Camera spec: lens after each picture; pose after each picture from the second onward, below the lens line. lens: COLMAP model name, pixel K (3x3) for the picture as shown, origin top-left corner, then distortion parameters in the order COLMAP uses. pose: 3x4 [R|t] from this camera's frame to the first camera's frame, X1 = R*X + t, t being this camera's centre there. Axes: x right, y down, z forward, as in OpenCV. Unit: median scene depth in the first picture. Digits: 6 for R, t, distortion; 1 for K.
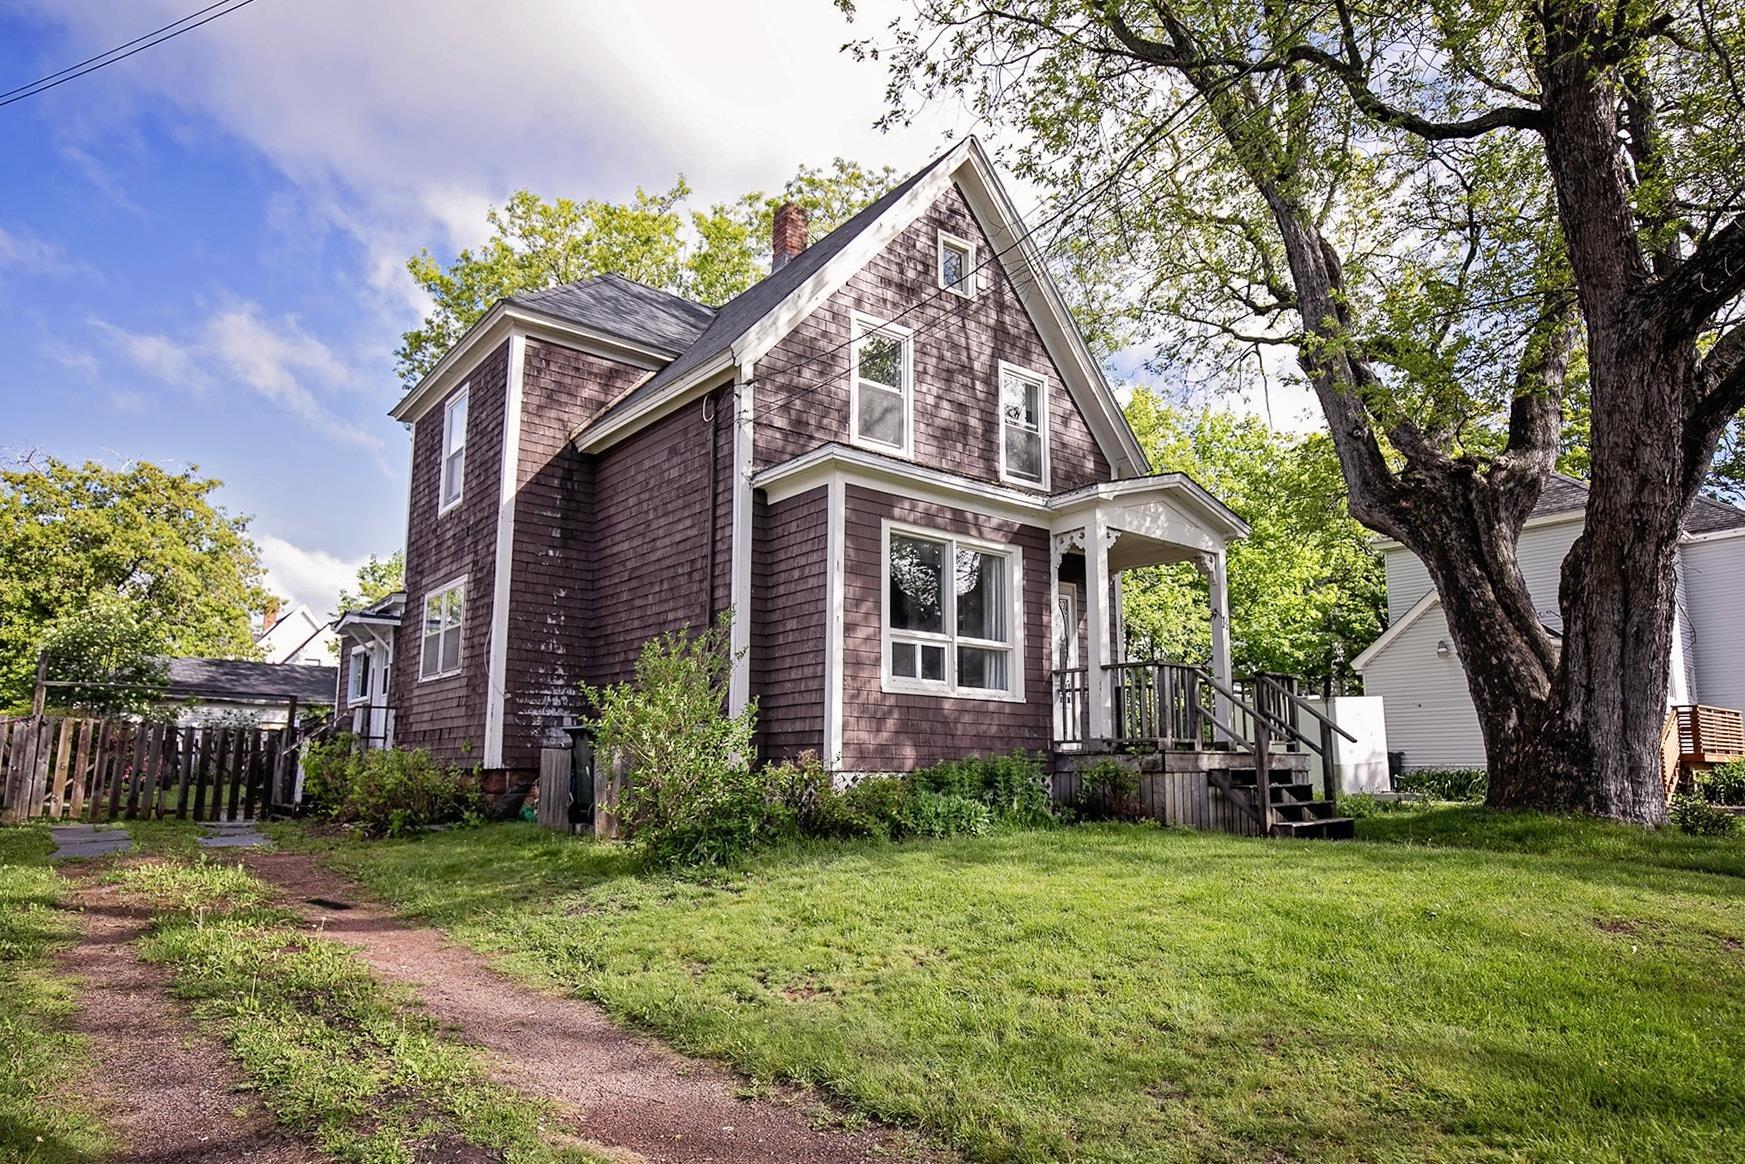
lens RADIAL K [[948.1, 0, 804.3], [0, 948.1, 588.9], [0, 0, 1]] dist [-0.014732, 0.000399]
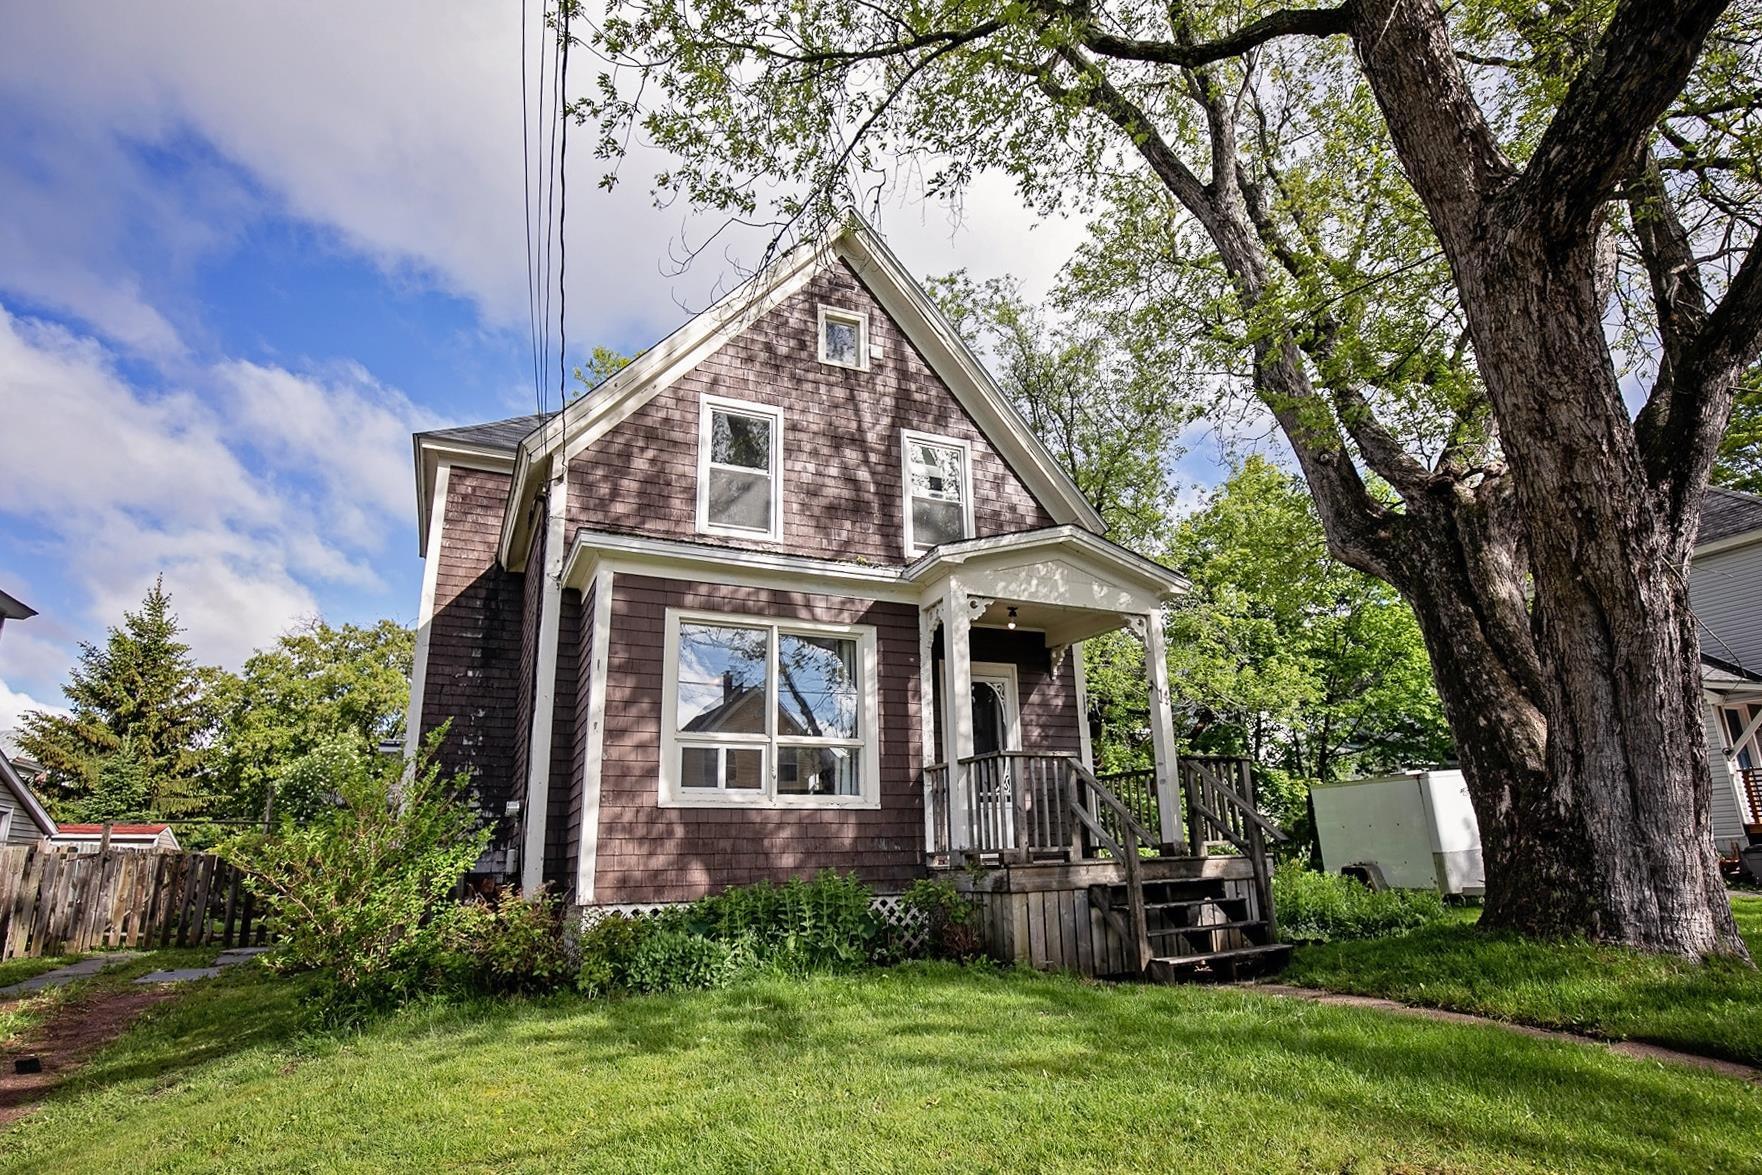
lens RADIAL K [[855.8, 0, 882.5], [0, 855.8, 598.3], [0, 0, 1]] dist [-0.026559, 0.000557]
pose [[0.978392, -0.092363, -0.184979, 0.373333], [0.071536, 0.990637, -0.116277, 0.021342], [0.193987, 0.100532, 0.975839, 0.223291]]
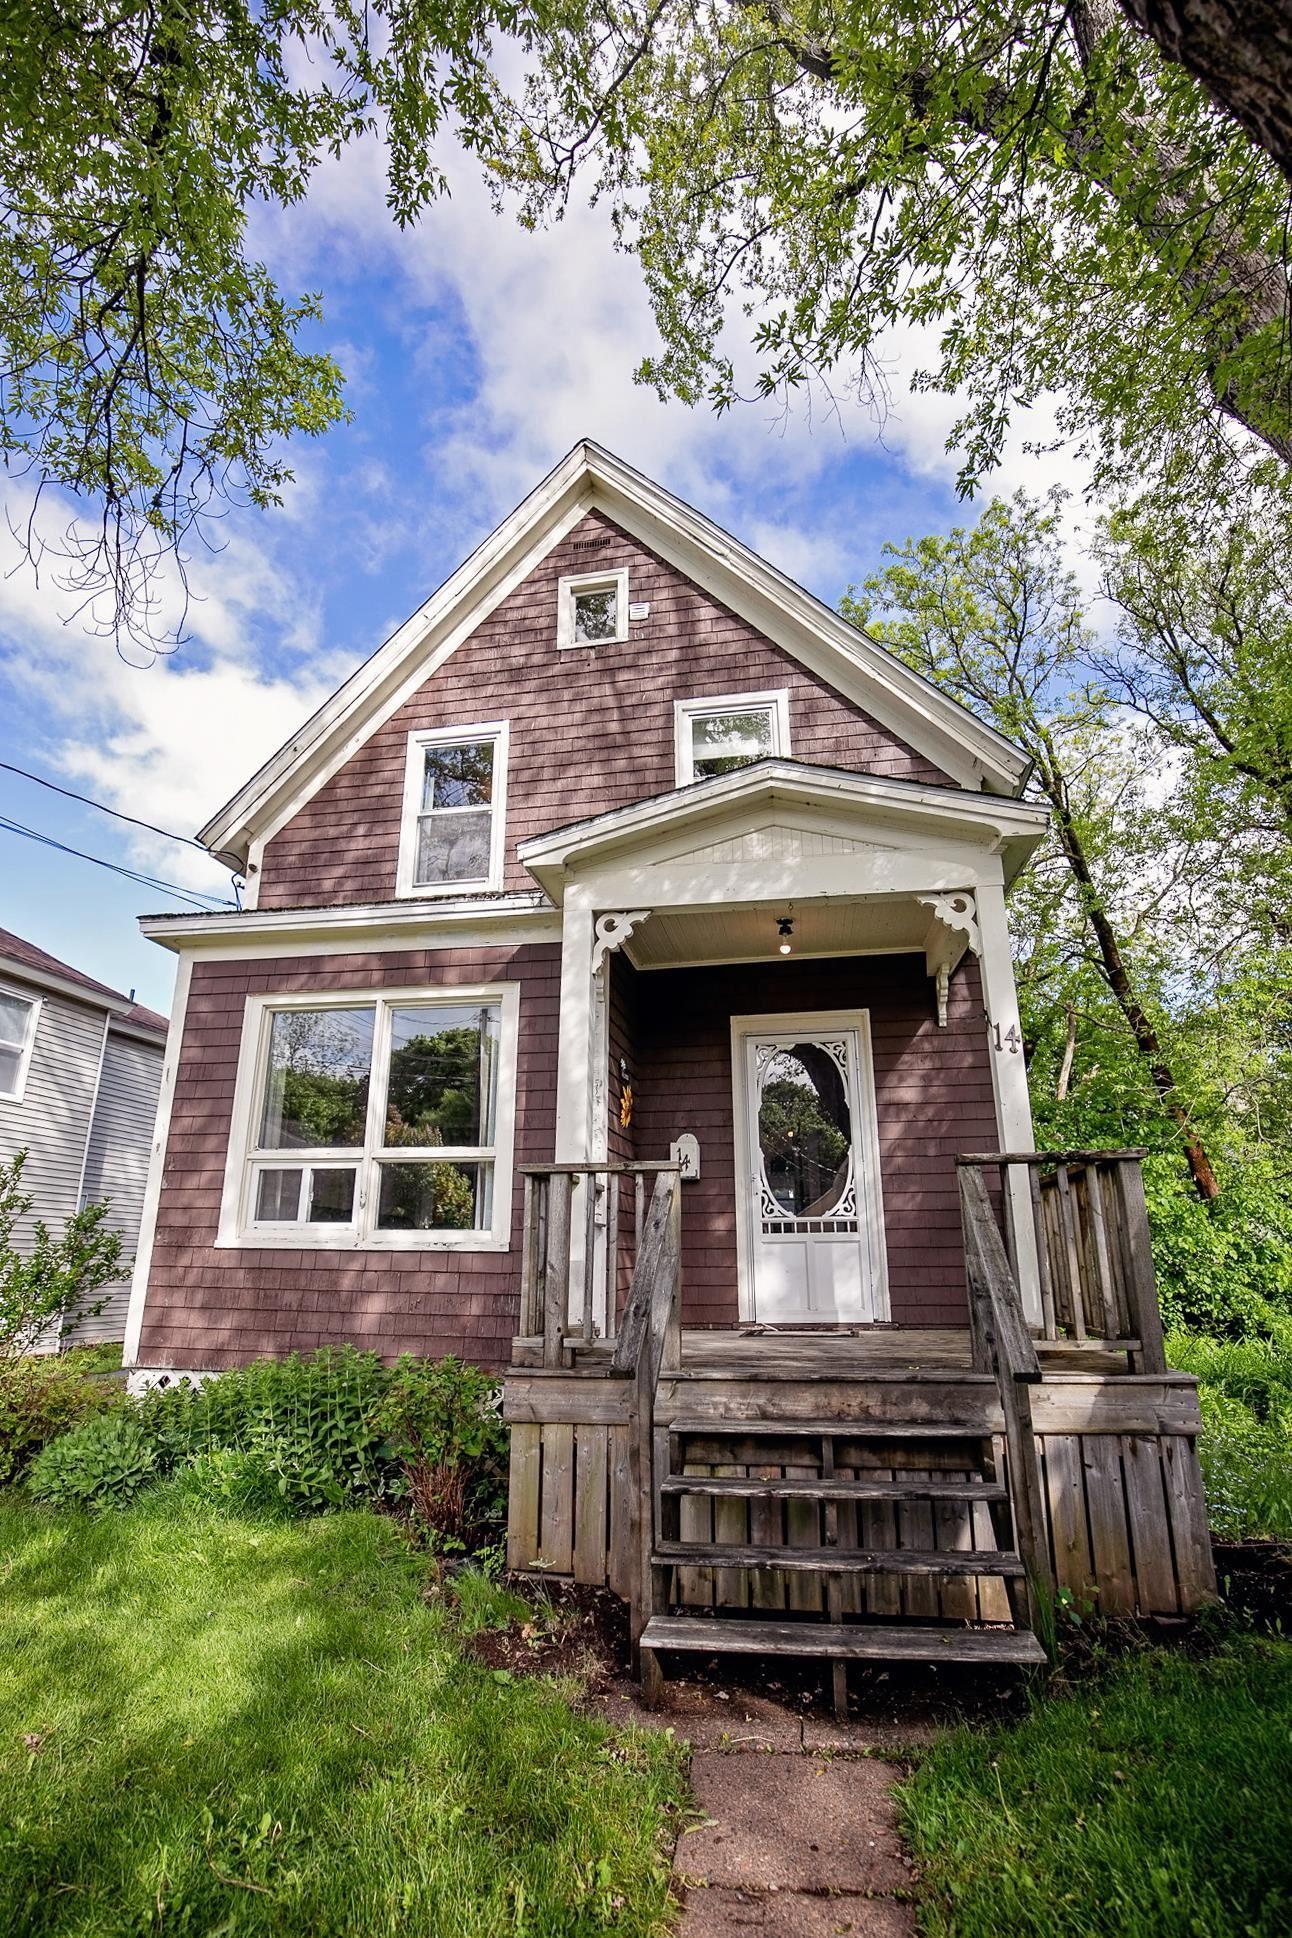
lens RADIAL K [[877.8, 0, 688.8], [0, 877.8, 970.2], [0, 0, 1]] dist [-0.030648, -0.000090]
pose [[0.708105, -0.229804, -0.667666, 0.659649], [0.135226, 0.972191, -0.191202, 0.067507], [0.693038, 0.045106, 0.719489, 0.656273]]
